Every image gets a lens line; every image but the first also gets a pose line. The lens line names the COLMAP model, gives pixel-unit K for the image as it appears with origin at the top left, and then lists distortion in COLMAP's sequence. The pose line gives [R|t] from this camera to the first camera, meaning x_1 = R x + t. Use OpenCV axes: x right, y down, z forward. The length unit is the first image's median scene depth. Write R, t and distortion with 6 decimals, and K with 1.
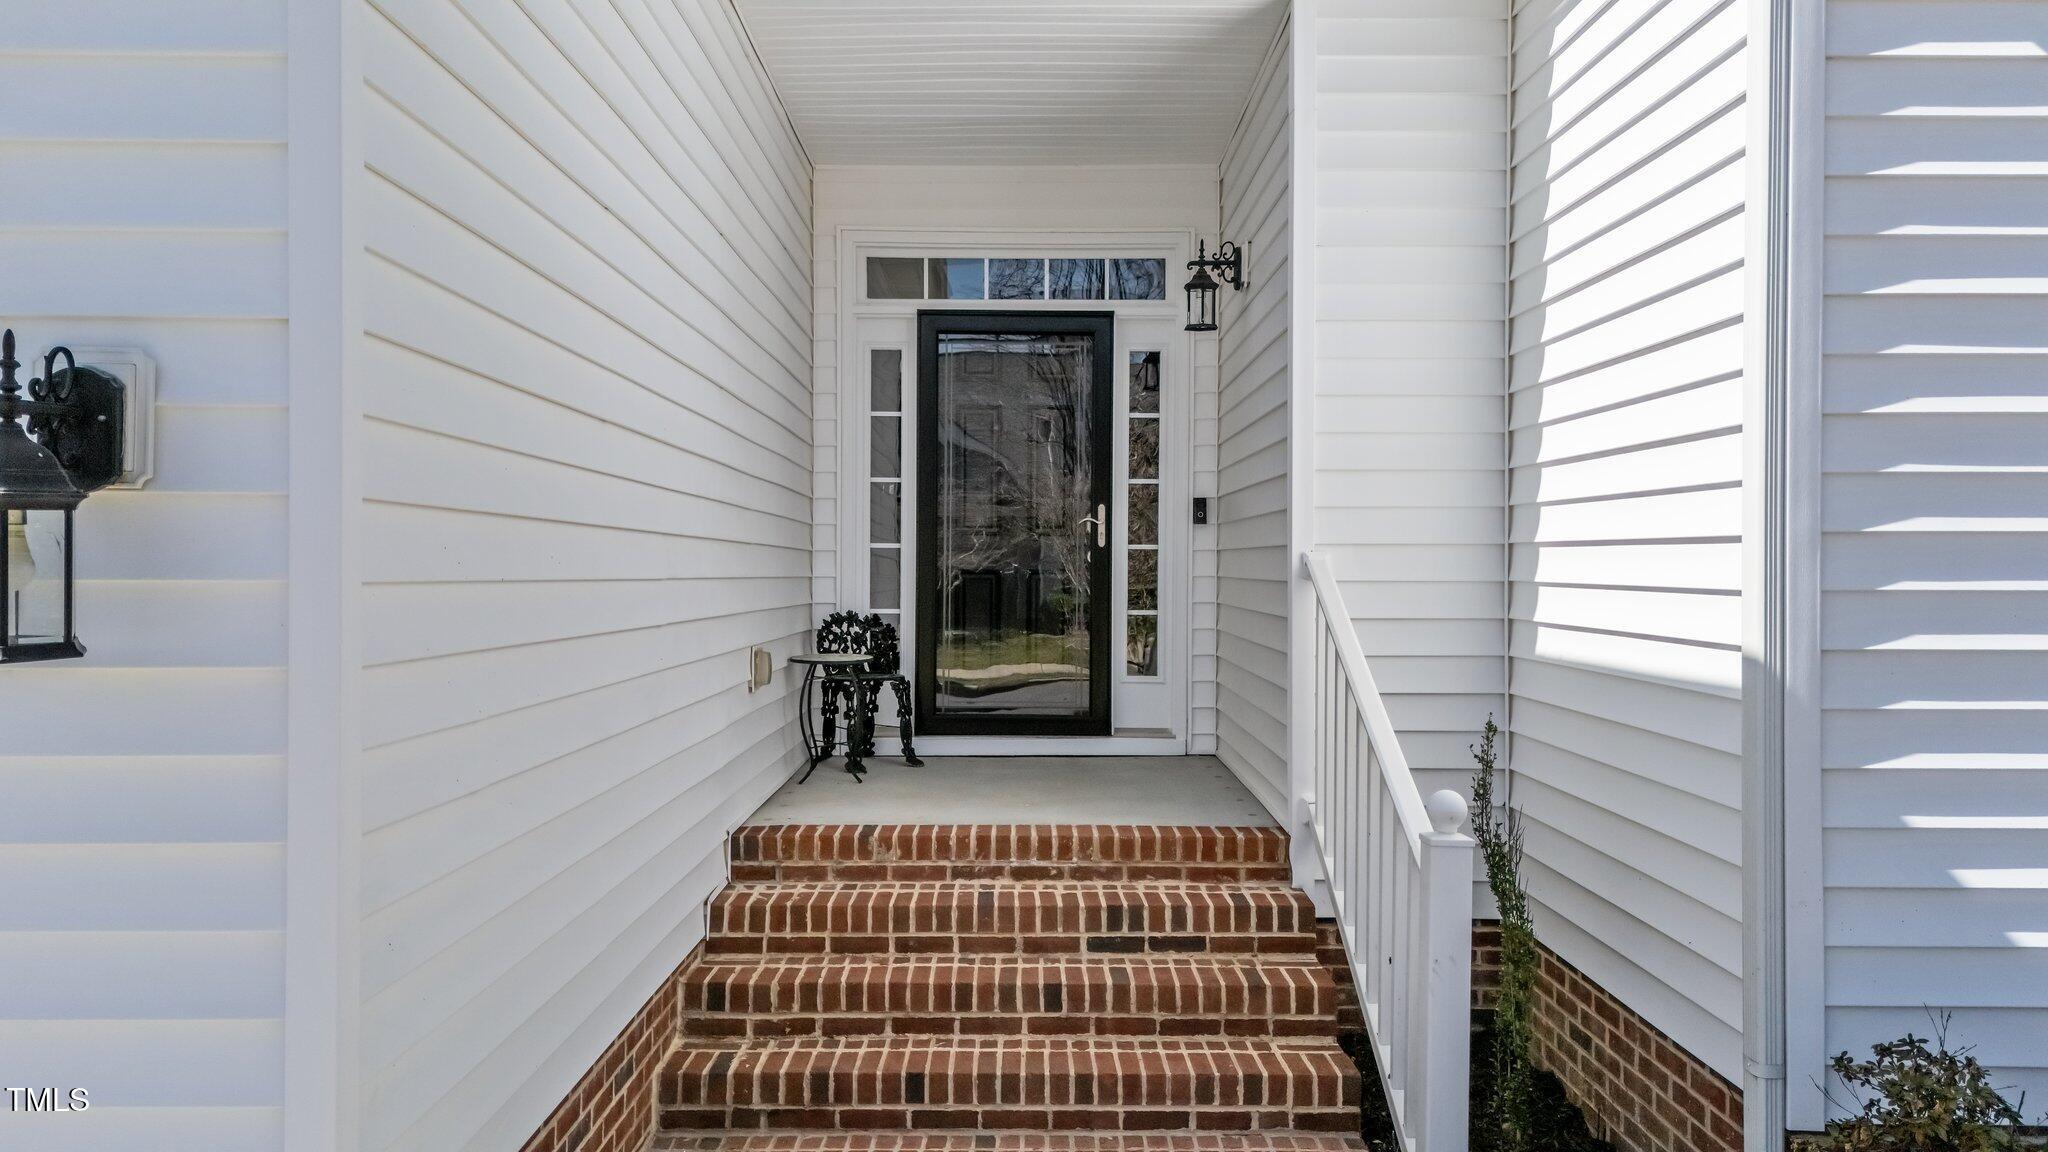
lens RADIAL K [[1492.0, 0, 1018.6], [0, 1492.0, 566.6], [0, 0, 1]] dist [0.135301, -0.261297]
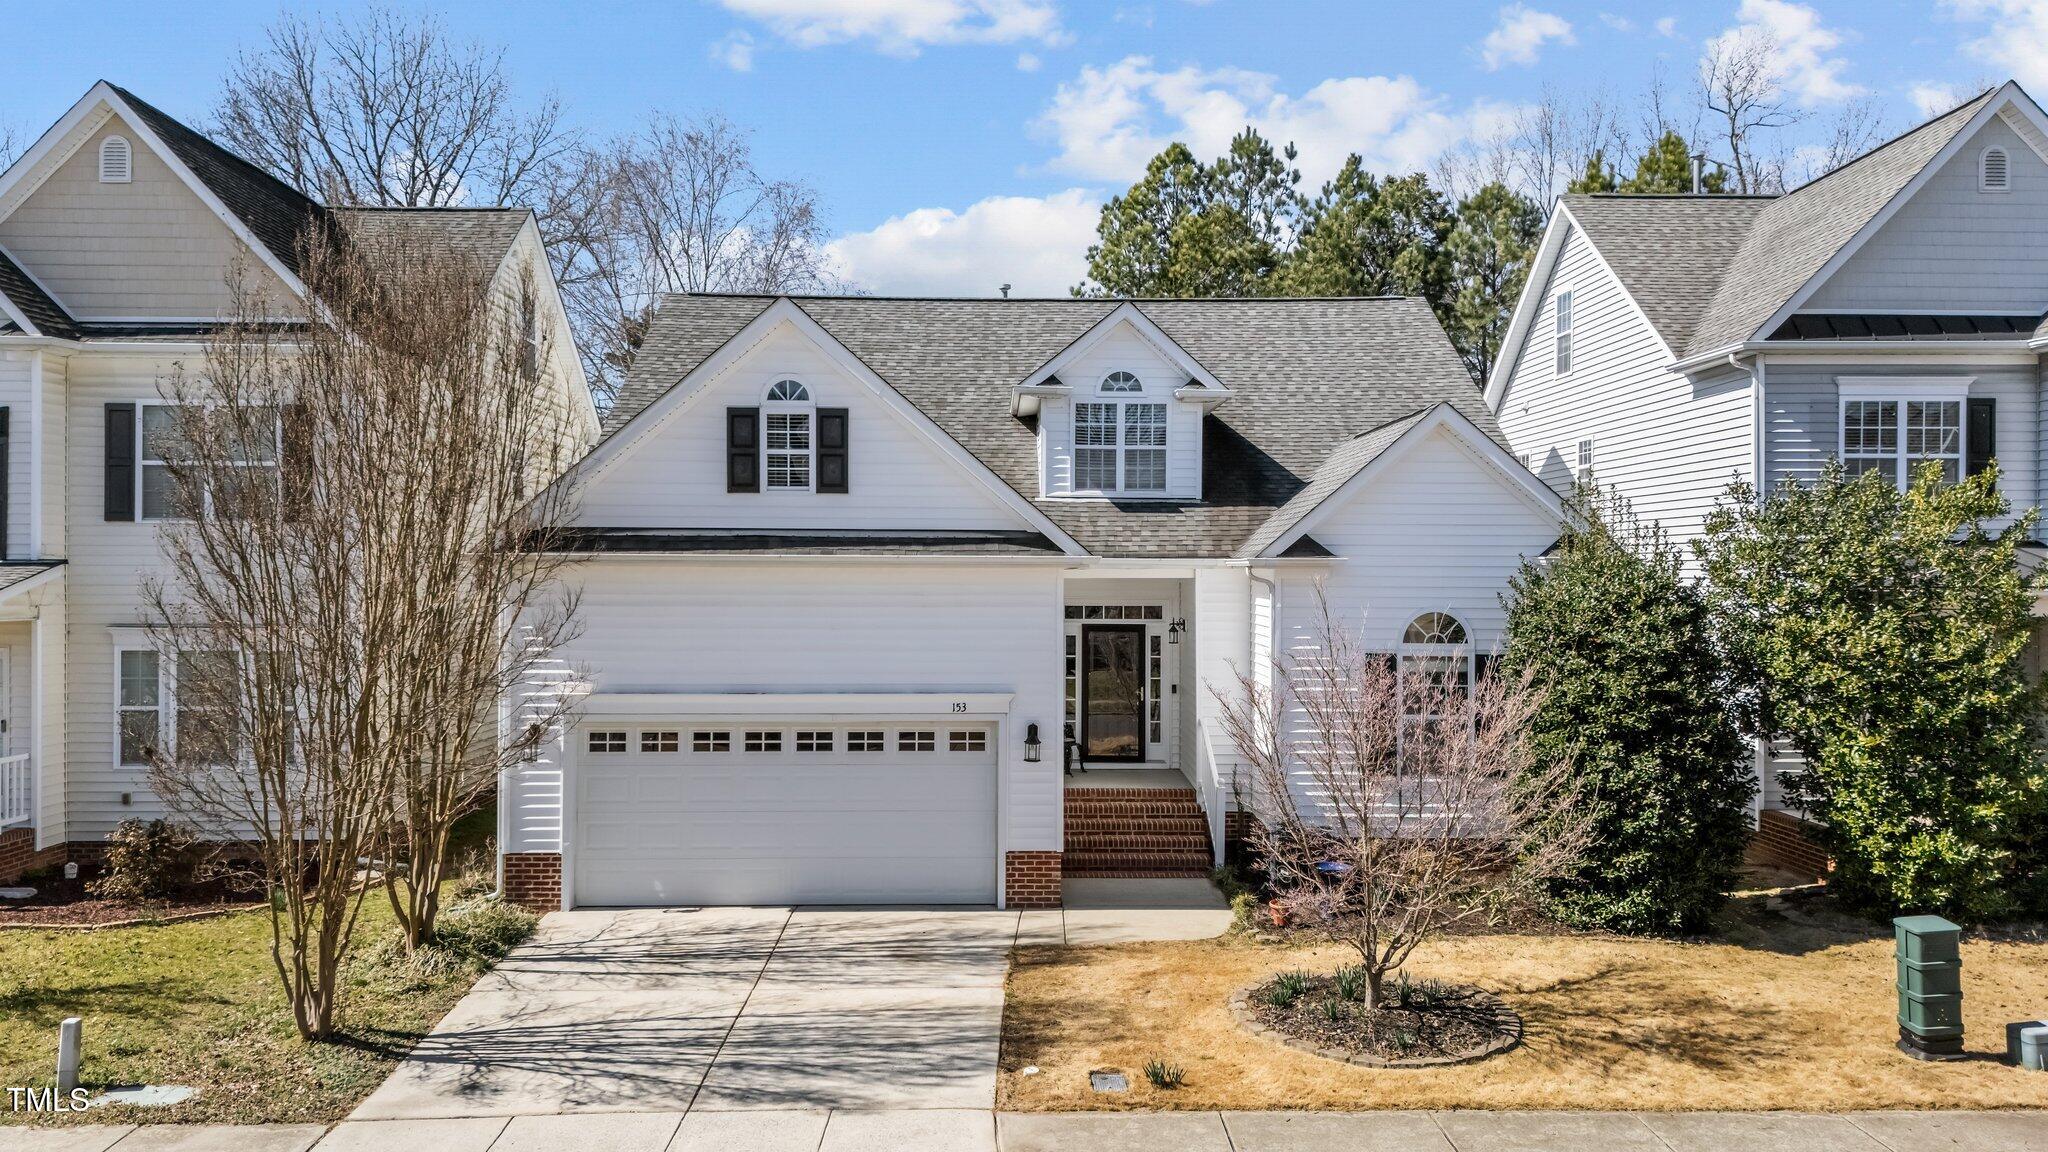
lens RADIAL K [[1497.5, 0, 1024.3], [0, 1497.5, 570.5], [0, 0, 1]] dist [0.093707, -0.100337]
pose [[0.999859, -0.003391, 0.016449, -0.335100], [0.003260, 0.999963, 0.008017, -0.433804], [-0.016475, -0.007963, 0.999833, -2.944019]]
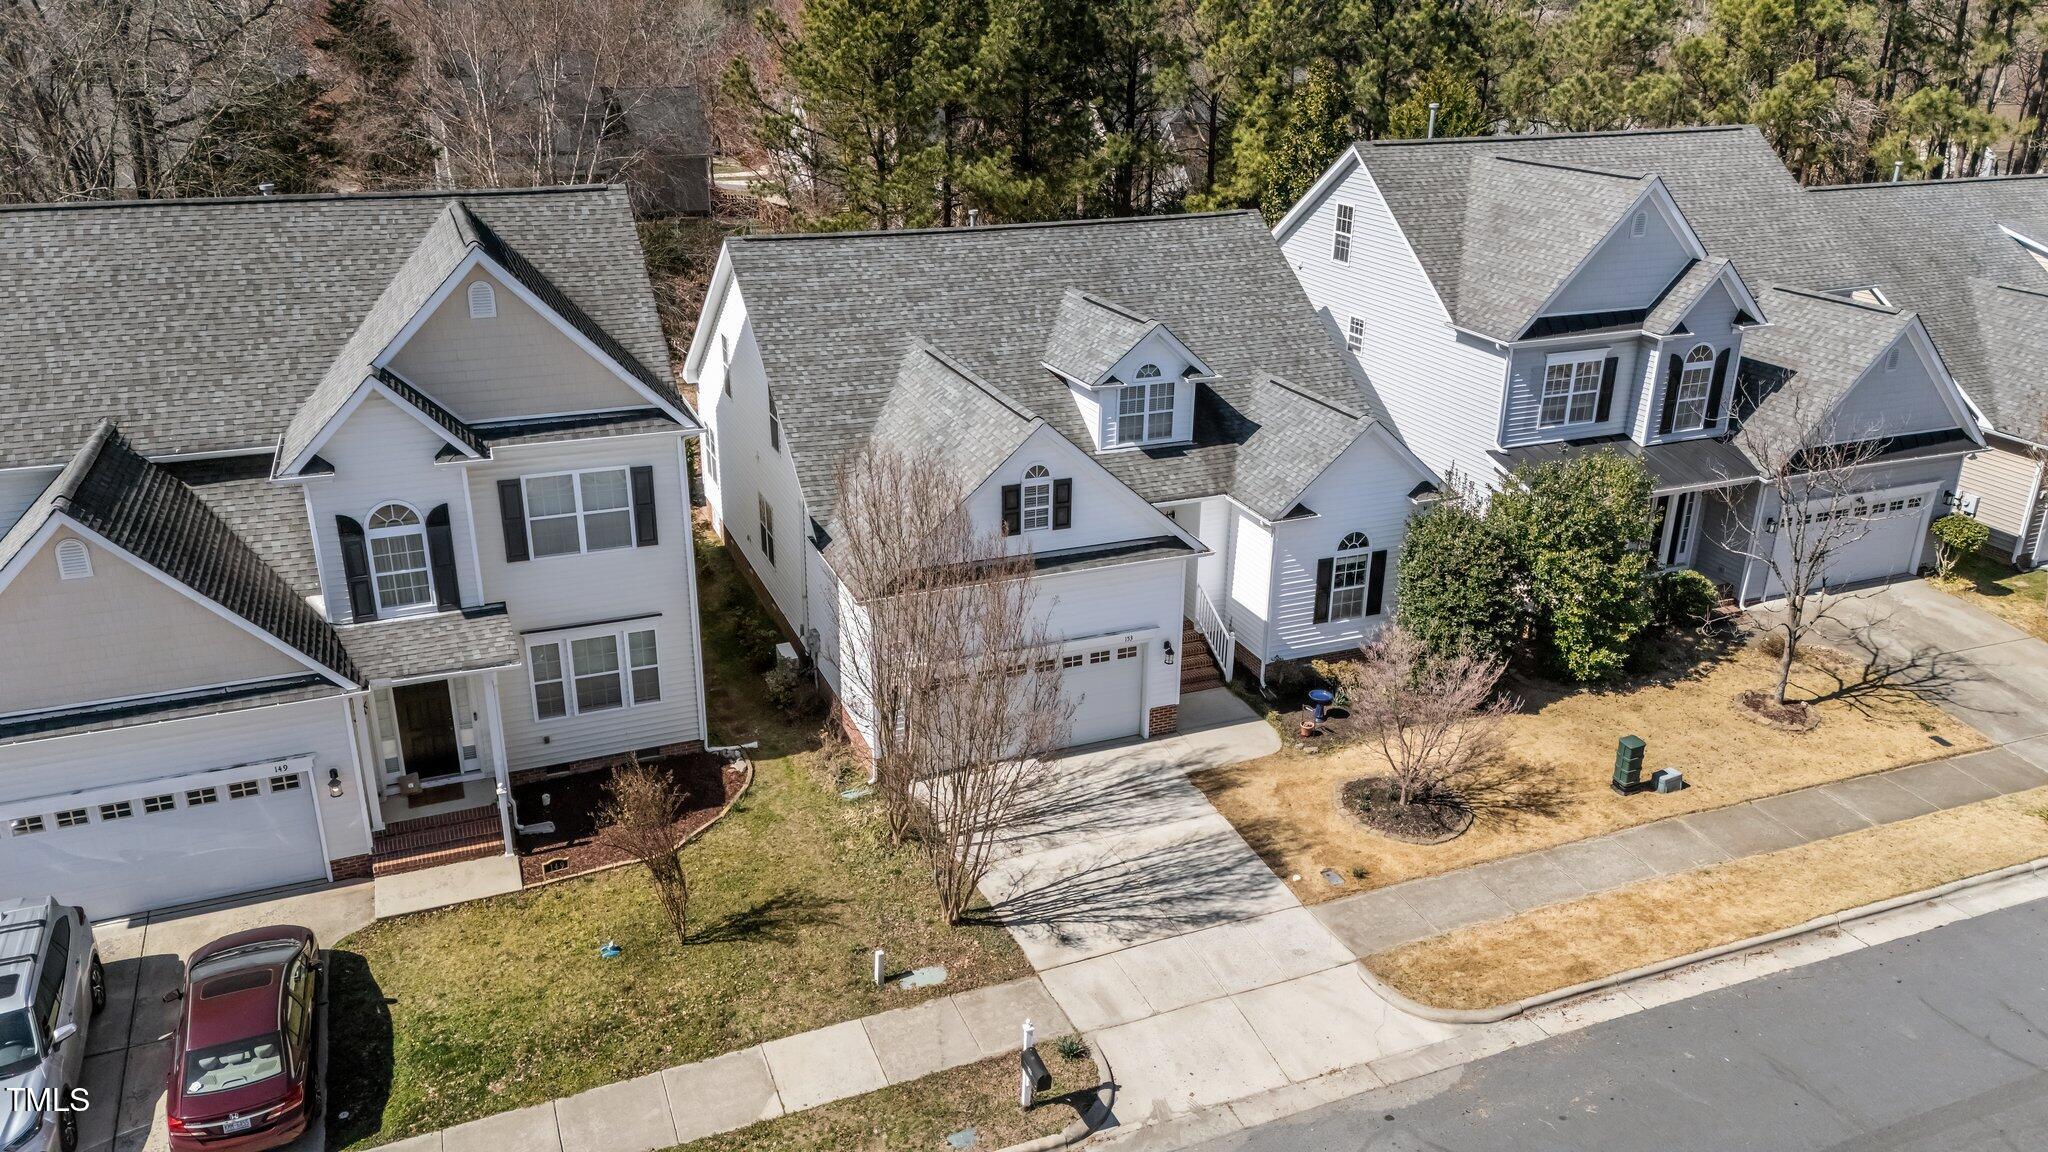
lens RADIAL K [[1492.0, 0, 1018.6], [0, 1492.0, 566.6], [0, 0, 1]] dist [0.135301, -0.261297]
pose [[0.926248, -0.137065, 0.351109, -3.012380], [-0.006269, 0.925805, 0.377951, -2.701644], [-0.376862, -0.352277, 0.856665, -4.322488]]
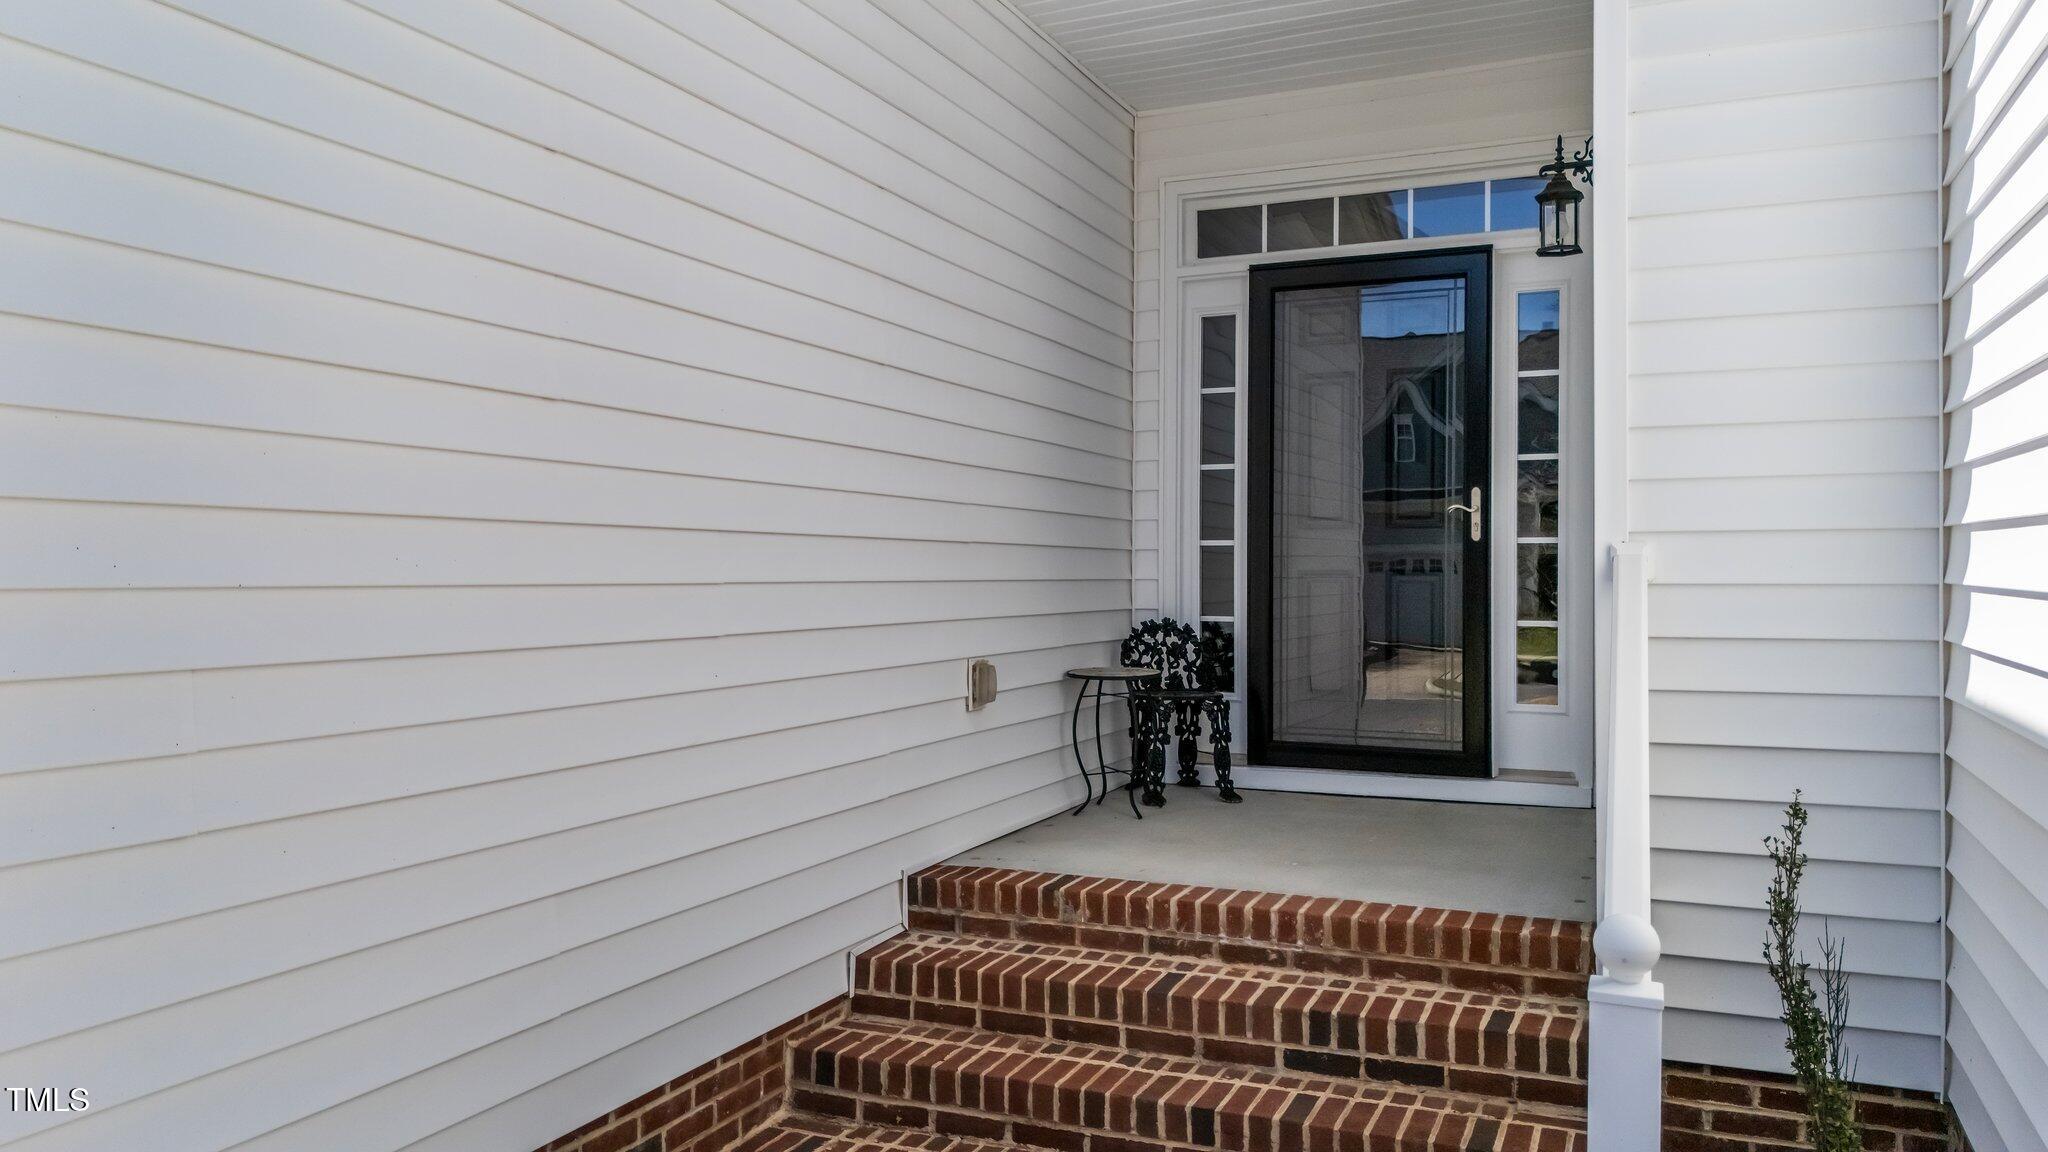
lens RADIAL K [[1507.9, 0, 1018.2], [0, 1507.9, 572.2], [0, 0, 1]] dist [0.086454, -0.098259]
pose [[0.917654, -0.003911, -0.397361, 0.217325], [0.005286, 0.999983, 0.002363, 0.000496], [0.397345, -0.004269, 0.917659, 0.219737]]
